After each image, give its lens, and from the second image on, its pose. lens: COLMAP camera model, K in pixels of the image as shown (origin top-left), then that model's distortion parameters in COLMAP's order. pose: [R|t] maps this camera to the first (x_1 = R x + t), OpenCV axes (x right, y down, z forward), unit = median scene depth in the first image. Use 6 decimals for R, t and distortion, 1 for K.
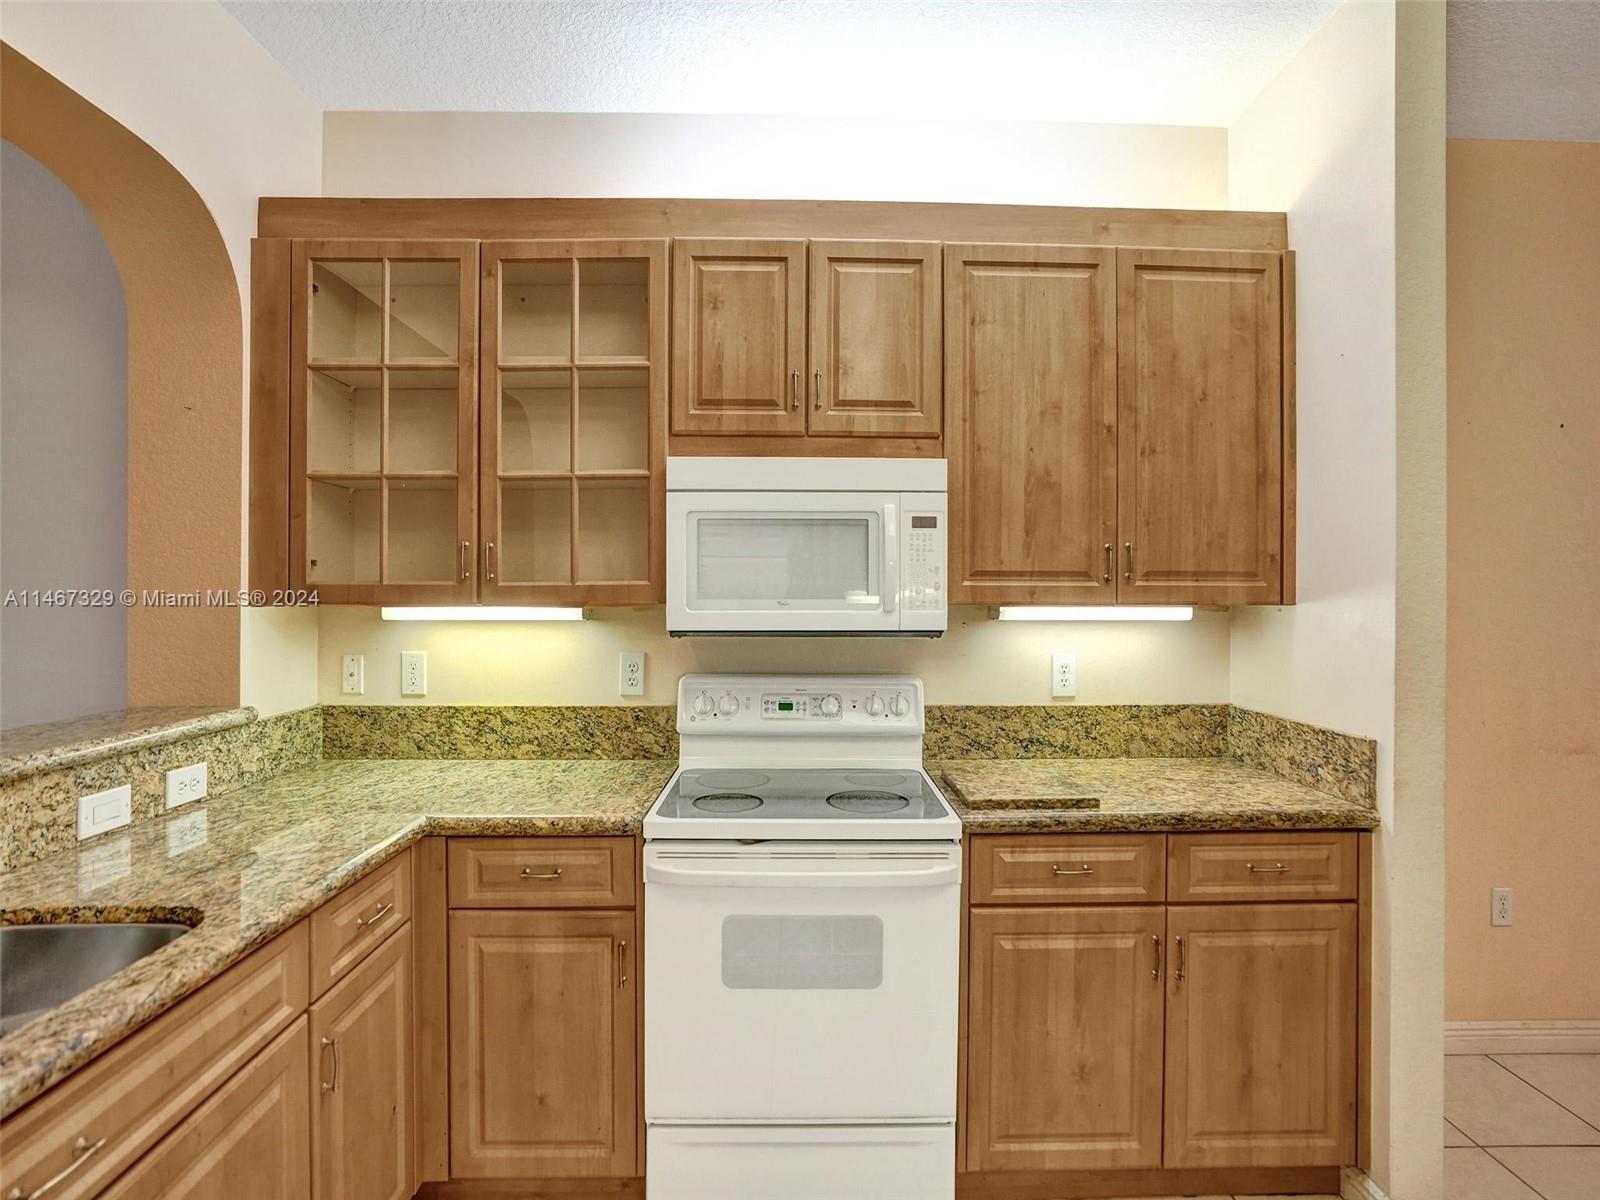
lens RADIAL K [[762.8, 0, 807.6], [0, 762.8, 593.3], [0, 0, 1]] dist [-0.046668, 0.017702]
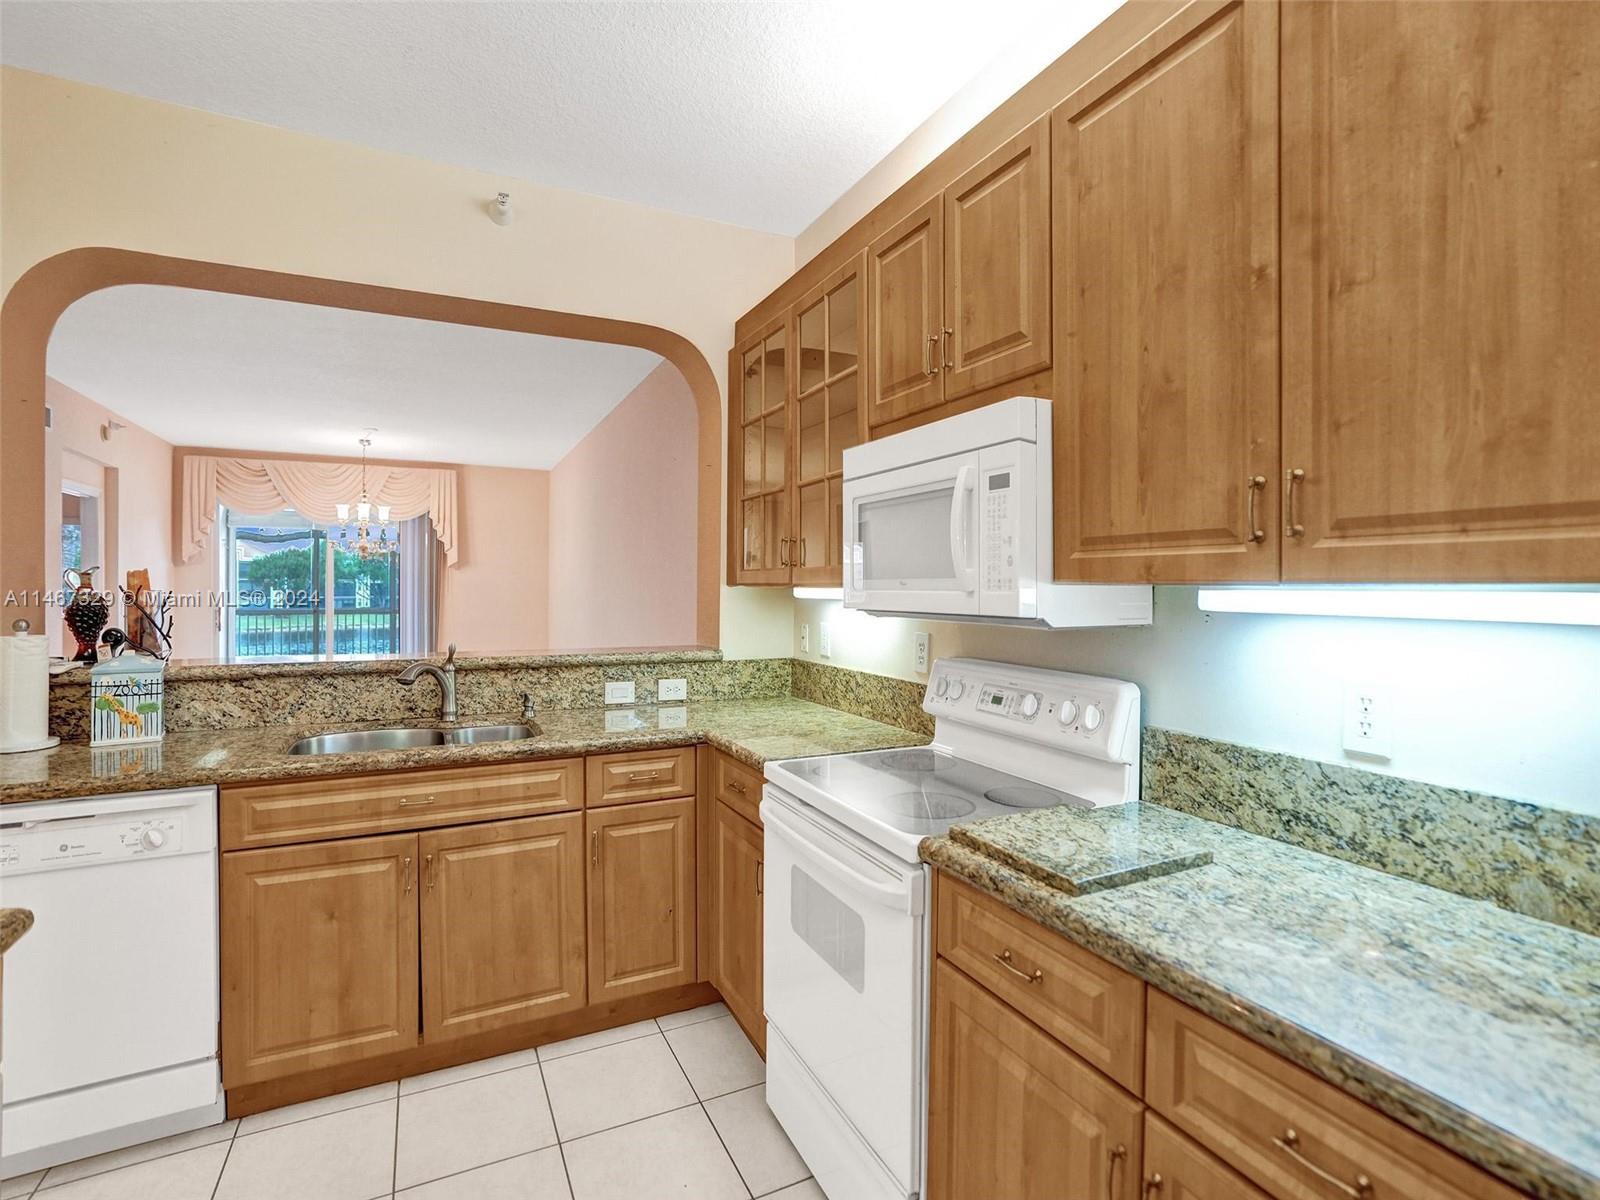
lens RADIAL K [[762.8, 0, 791.4], [0, 762.8, 591.5], [0, 0, 1]] dist [-0.046668, 0.017702]
pose [[0.413932, 0.005218, -0.910293, 0.759549], [-0.004349, 0.999983, 0.003754, 0.019651], [0.910297, 0.002405, 0.413948, 0.449456]]
